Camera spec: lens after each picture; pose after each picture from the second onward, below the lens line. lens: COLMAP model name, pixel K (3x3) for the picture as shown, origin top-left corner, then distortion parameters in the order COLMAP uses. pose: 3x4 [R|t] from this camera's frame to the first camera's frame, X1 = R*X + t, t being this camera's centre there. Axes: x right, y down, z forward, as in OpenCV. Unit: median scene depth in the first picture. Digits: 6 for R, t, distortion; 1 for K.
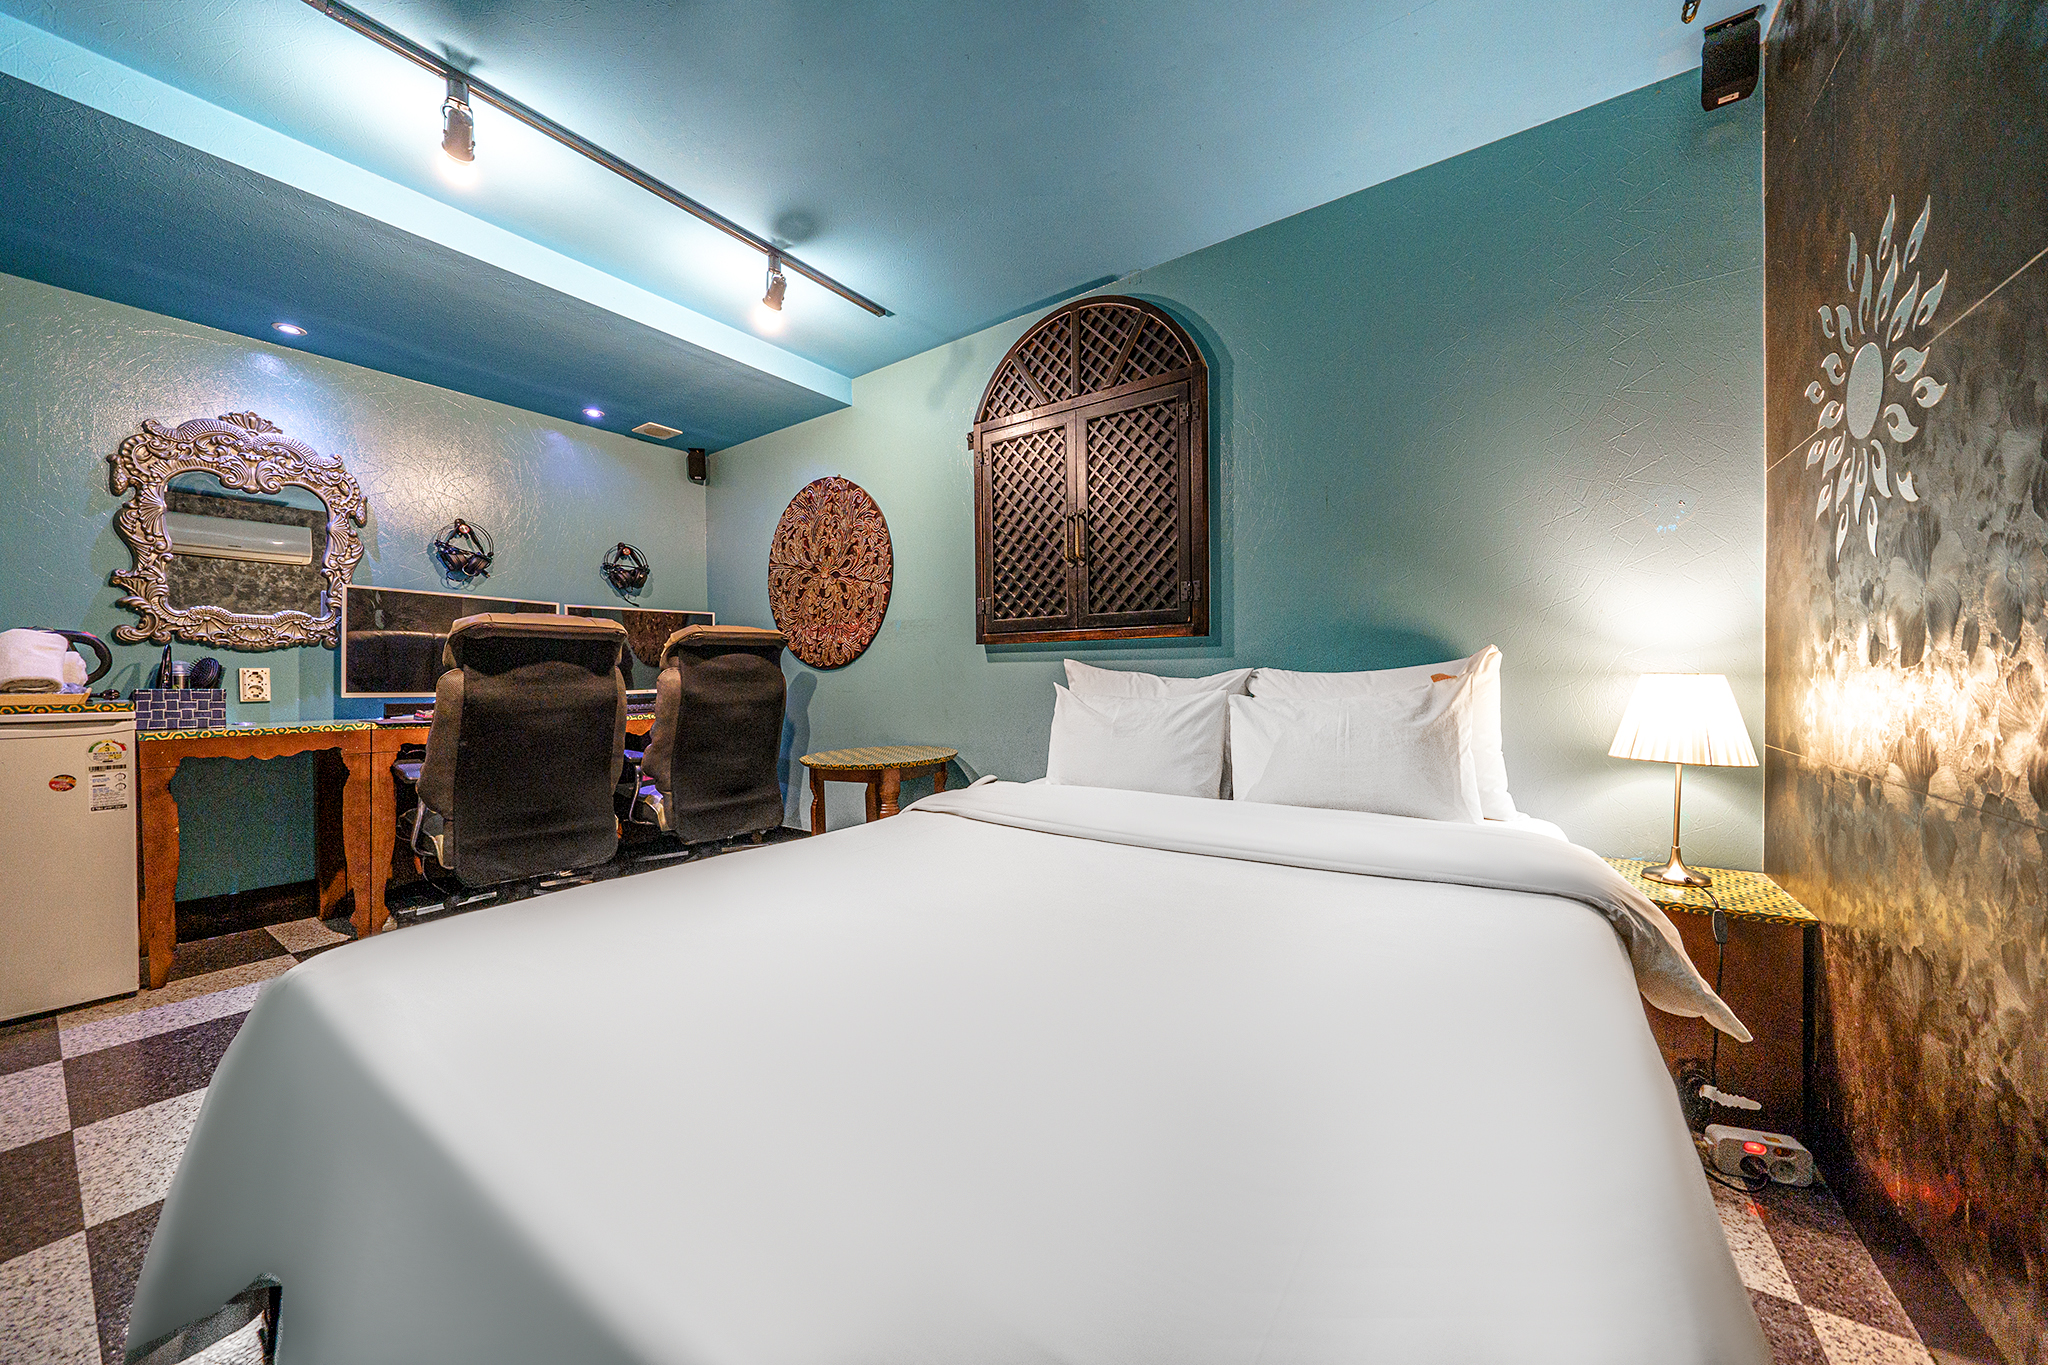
lens RADIAL K [[714.0, 0, 1027.1], [0, 714.0, 677.6], [0, 0, 1]] dist [0.000138, 0.000068]
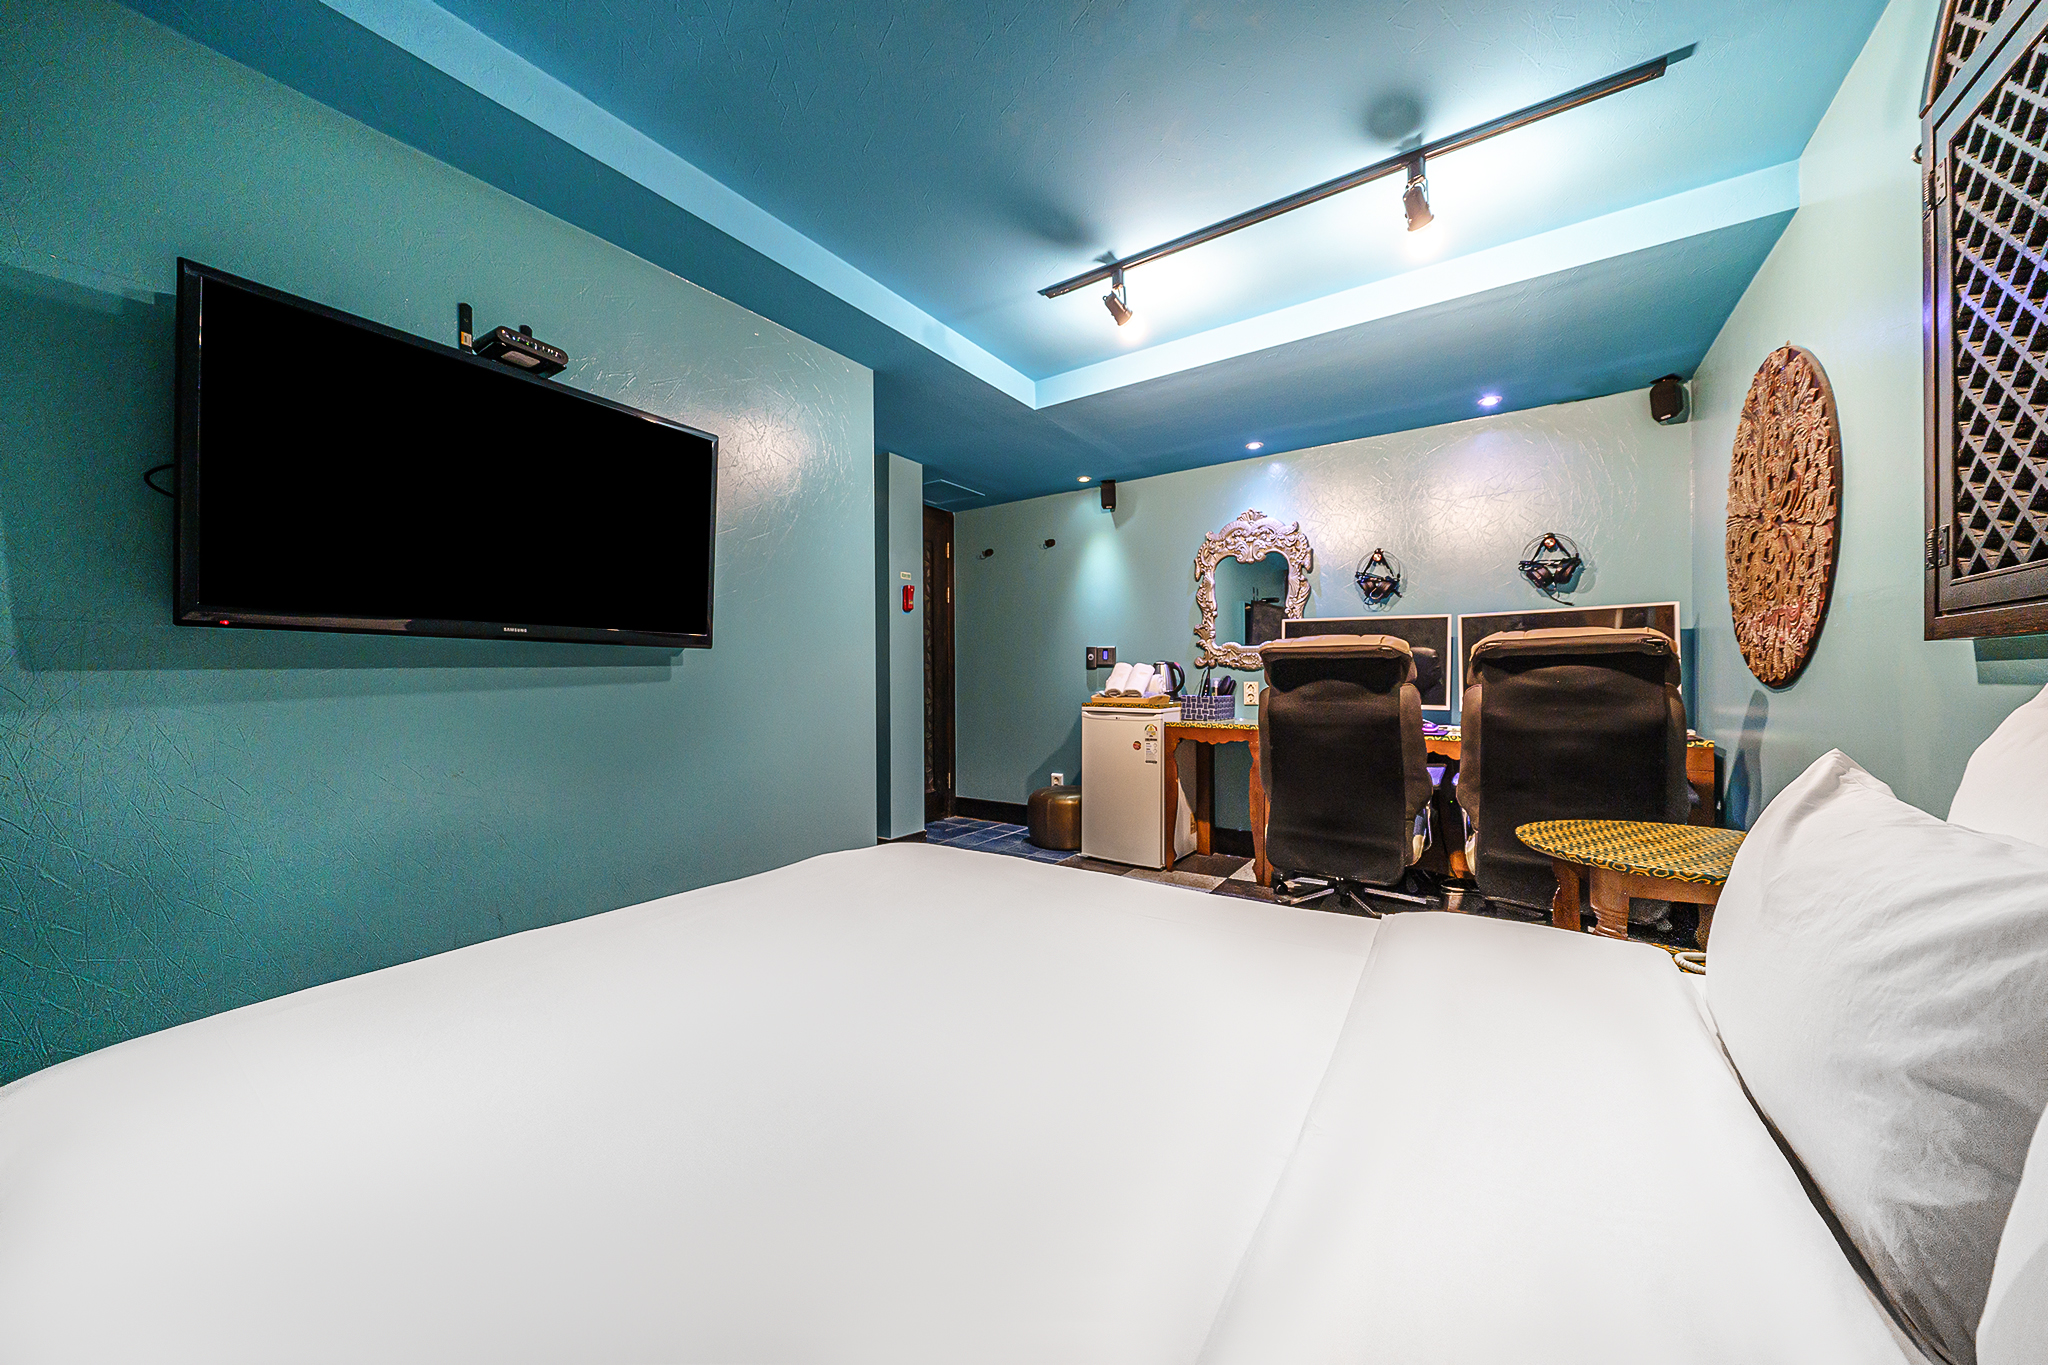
lens RADIAL K [[714.0, 0, 1027.1], [0, 714.0, 677.6], [0, 0, 1]] dist [0.000138, 0.000068]
pose [[0.003457, 0.005466, -0.999979, 0.373063], [-0.000599, 0.999985, 0.005464, -0.028739], [0.999994, 0.000580, 0.003460, 0.505825]]
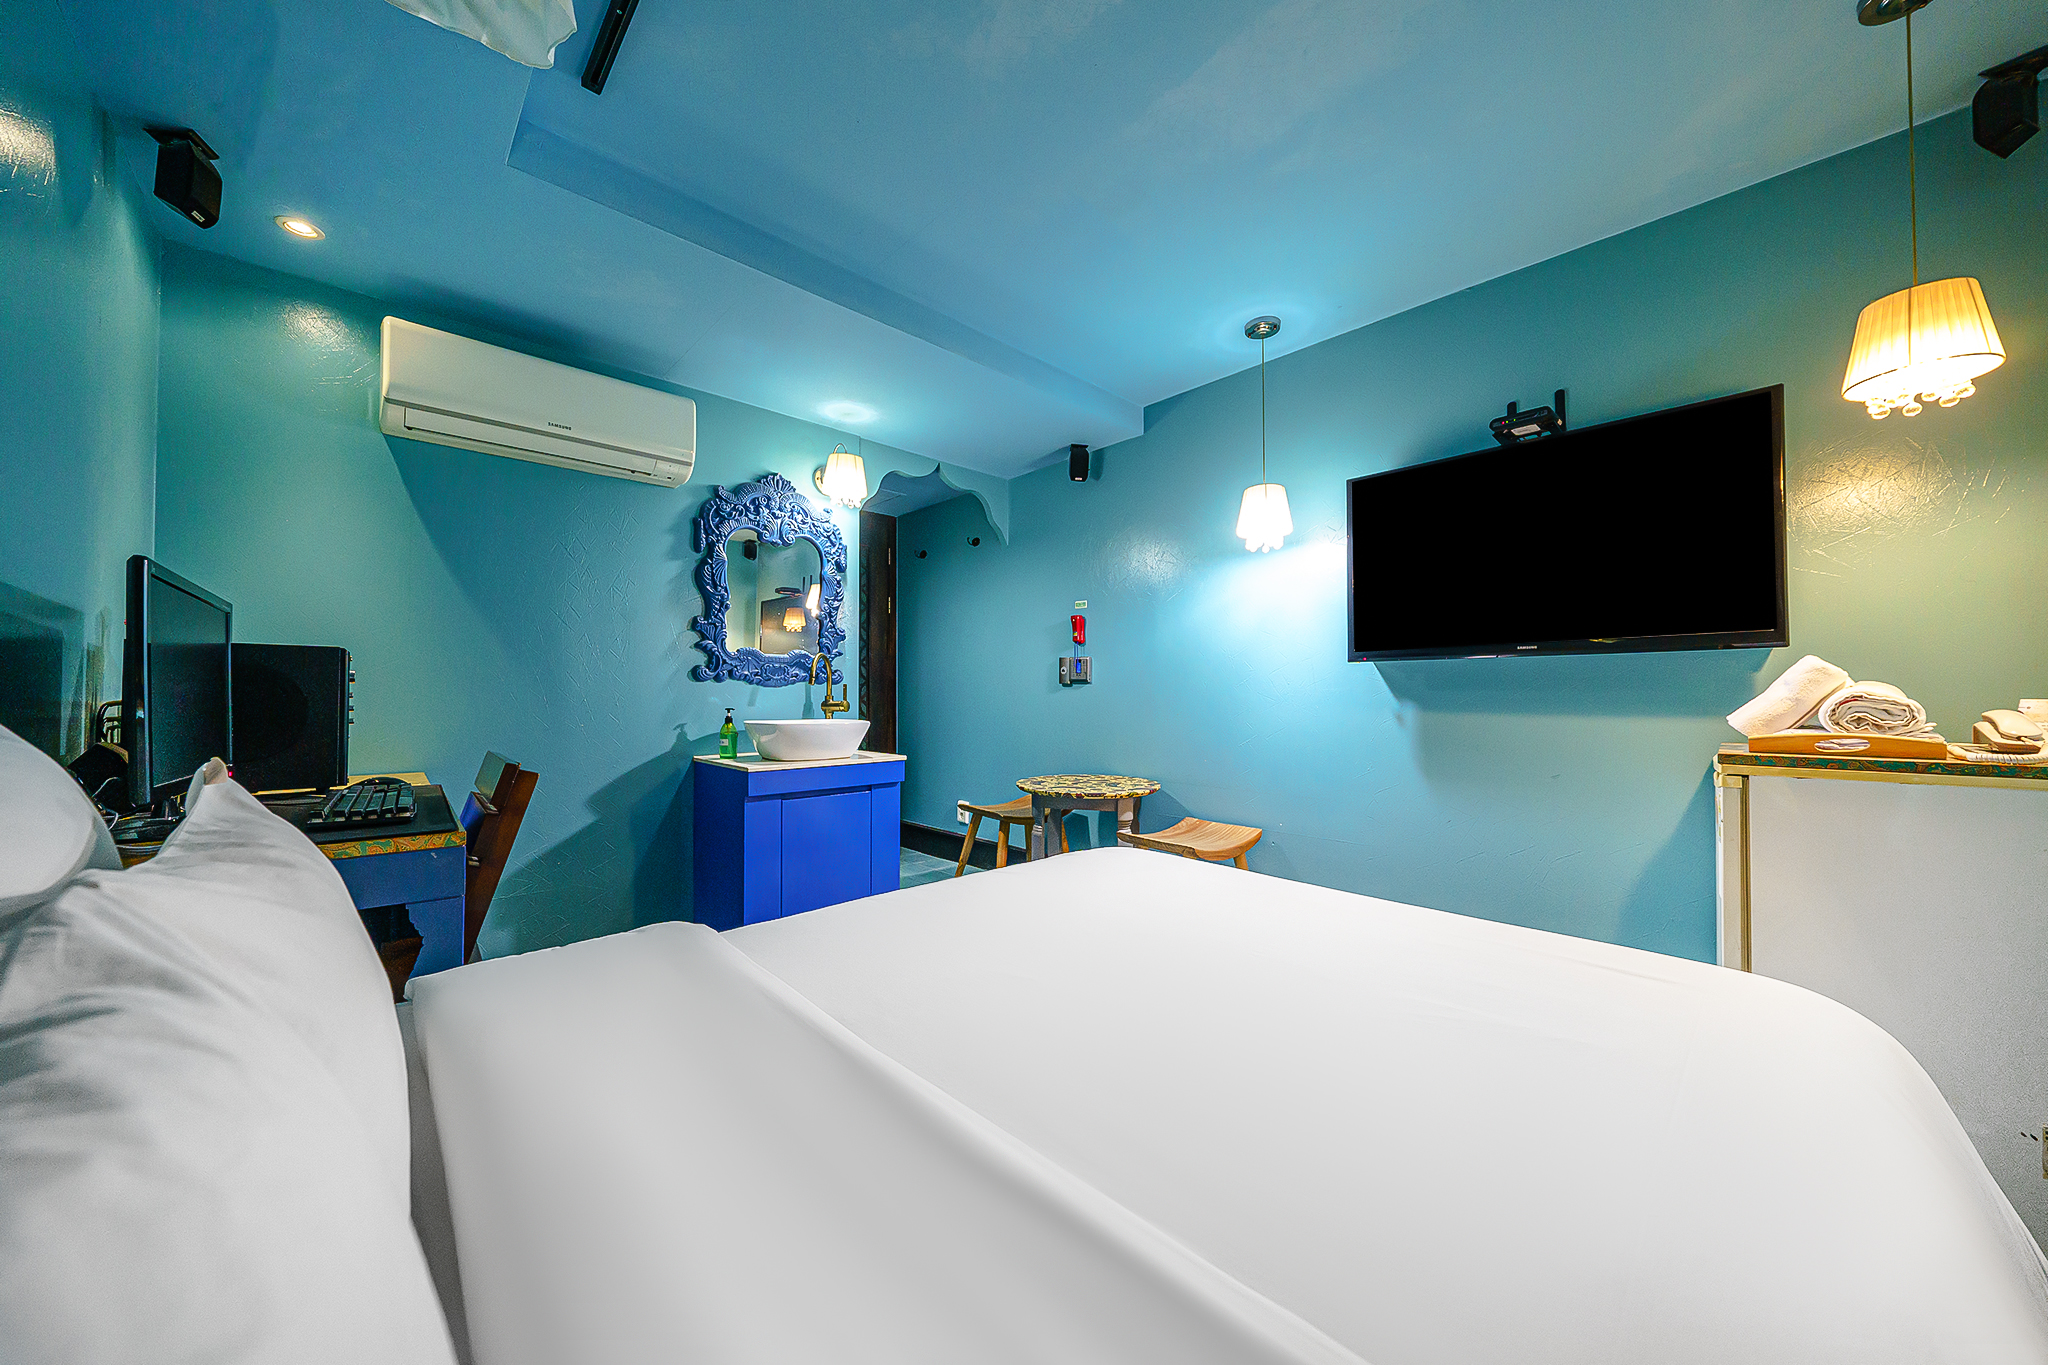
lens RADIAL K [[705.0, 0, 1024.1], [0, 705.0, 693.2], [0, 0, 1]] dist [0.000149, 0.000009]
pose [[0.973838, 0.000160, -0.227244, -0.430285], [-0.006605, 0.999597, -0.027604, 0.001952], [0.227148, 0.028383, 0.973447, 0.012137]]
